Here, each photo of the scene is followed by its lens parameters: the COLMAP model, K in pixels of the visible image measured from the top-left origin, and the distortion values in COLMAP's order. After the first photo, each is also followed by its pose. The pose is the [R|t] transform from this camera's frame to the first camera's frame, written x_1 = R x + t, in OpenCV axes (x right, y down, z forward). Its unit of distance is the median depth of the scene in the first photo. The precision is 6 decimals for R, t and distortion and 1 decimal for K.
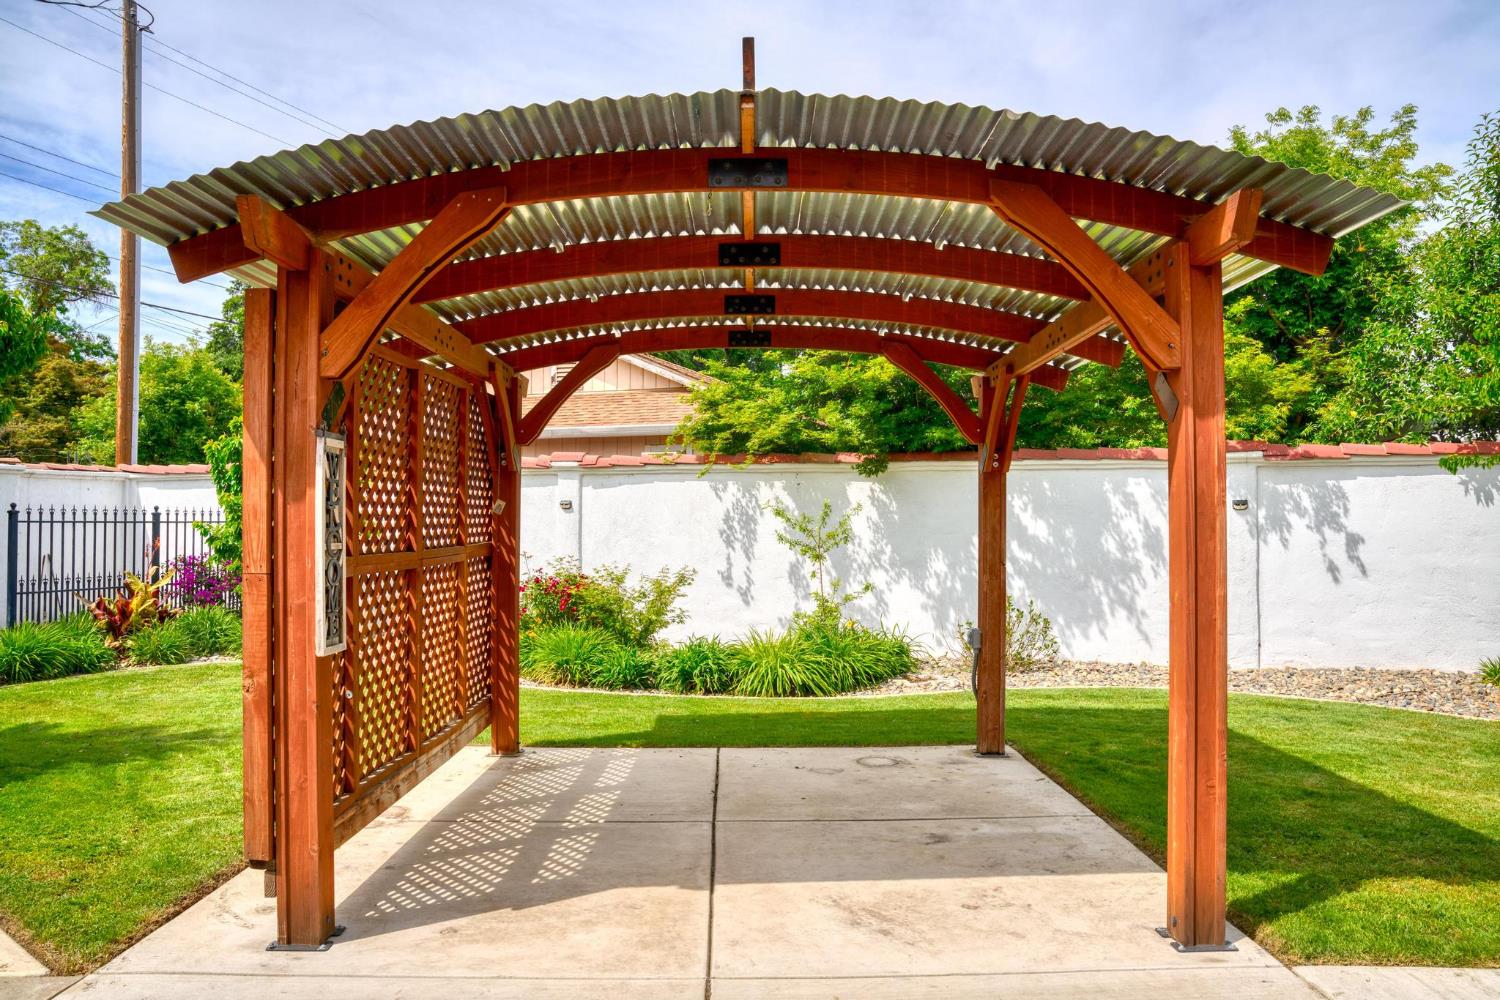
lens RADIAL K [[1145.7, 0, 750.0], [0, 1145.7, 500.0], [0, 0, 1]] dist [-0.000063, 0.003002]
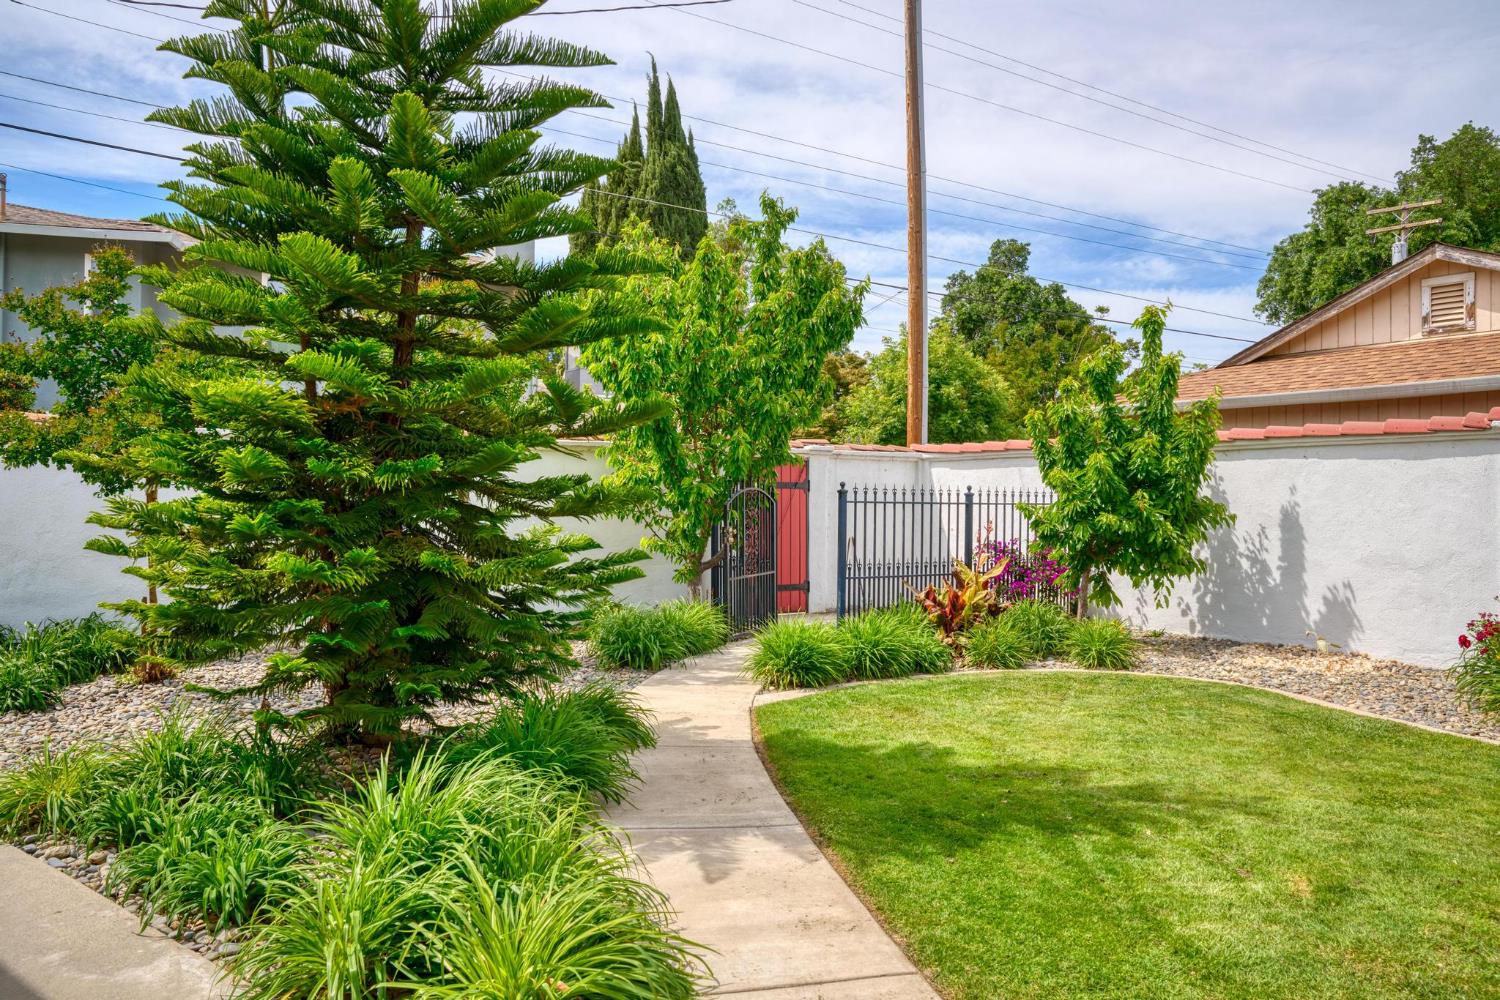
lens RADIAL K [[1145.7, 0, 750.0], [0, 1145.7, 500.0], [0, 0, 1]] dist [-0.000063, 0.003002]
pose [[0.837275, 0.000790, -0.546781, -0.176401], [0.004038, 0.999963, 0.007629, 0.009085], [0.546767, -0.008595, 0.837241, 0.158645]]
